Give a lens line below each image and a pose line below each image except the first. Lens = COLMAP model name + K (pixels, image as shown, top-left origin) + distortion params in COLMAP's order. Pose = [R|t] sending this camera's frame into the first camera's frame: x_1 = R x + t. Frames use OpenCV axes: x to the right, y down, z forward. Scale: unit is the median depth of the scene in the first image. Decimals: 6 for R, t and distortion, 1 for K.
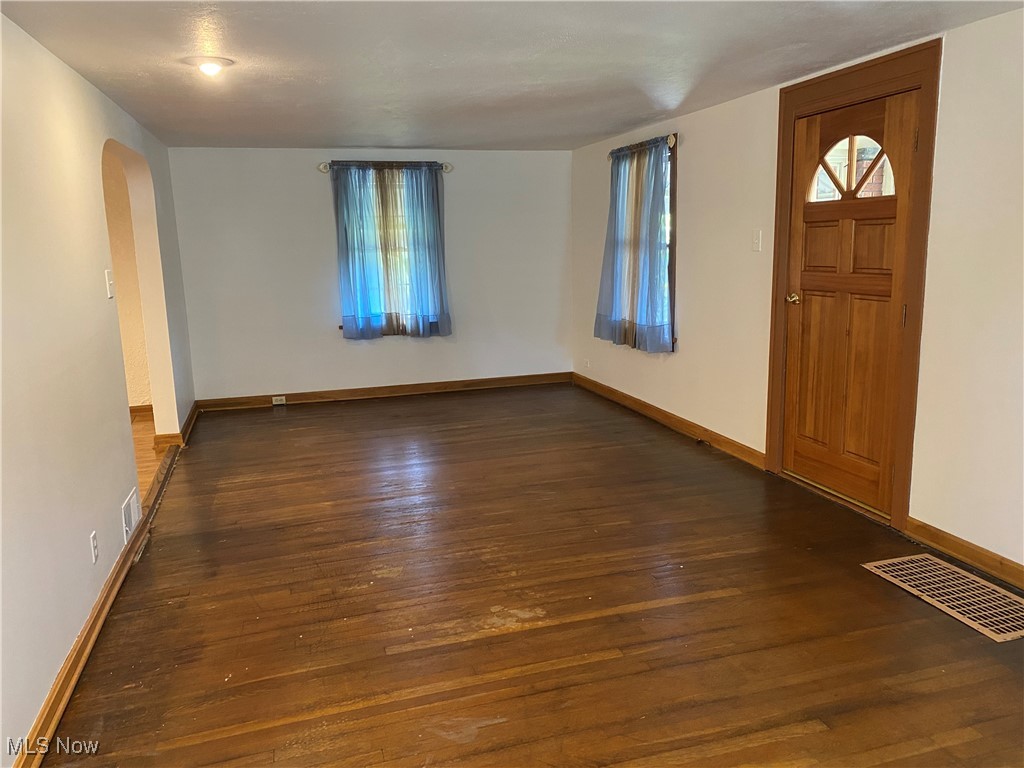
lens RADIAL K [[786.1, 0, 515.7], [0, 786.1, 379.6], [0, 0, 1]] dist [0.057814, -0.055125]
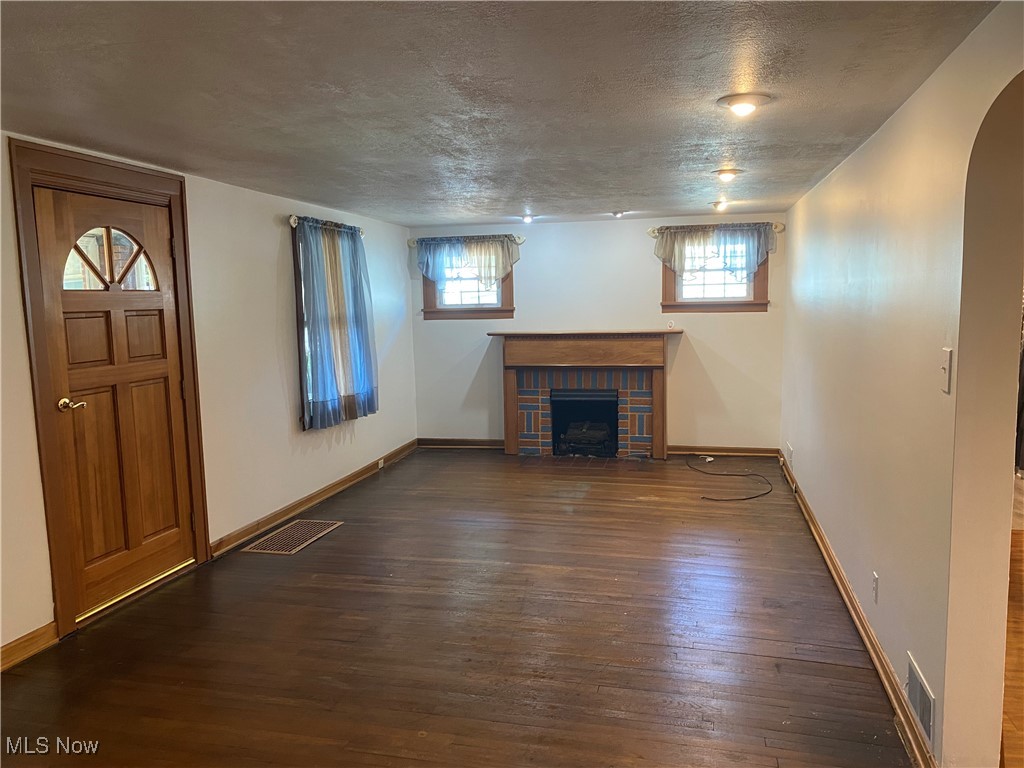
lens RADIAL K [[786.1, 0, 512.7], [0, 786.1, 388.2], [0, 0, 1]] dist [0.057814, -0.055125]
pose [[-0.856820, -0.017120, 0.515331, -0.478484], [0.132362, 0.958653, 0.251921, -0.271762], [-0.498337, 0.284061, -0.819127, 1.477176]]
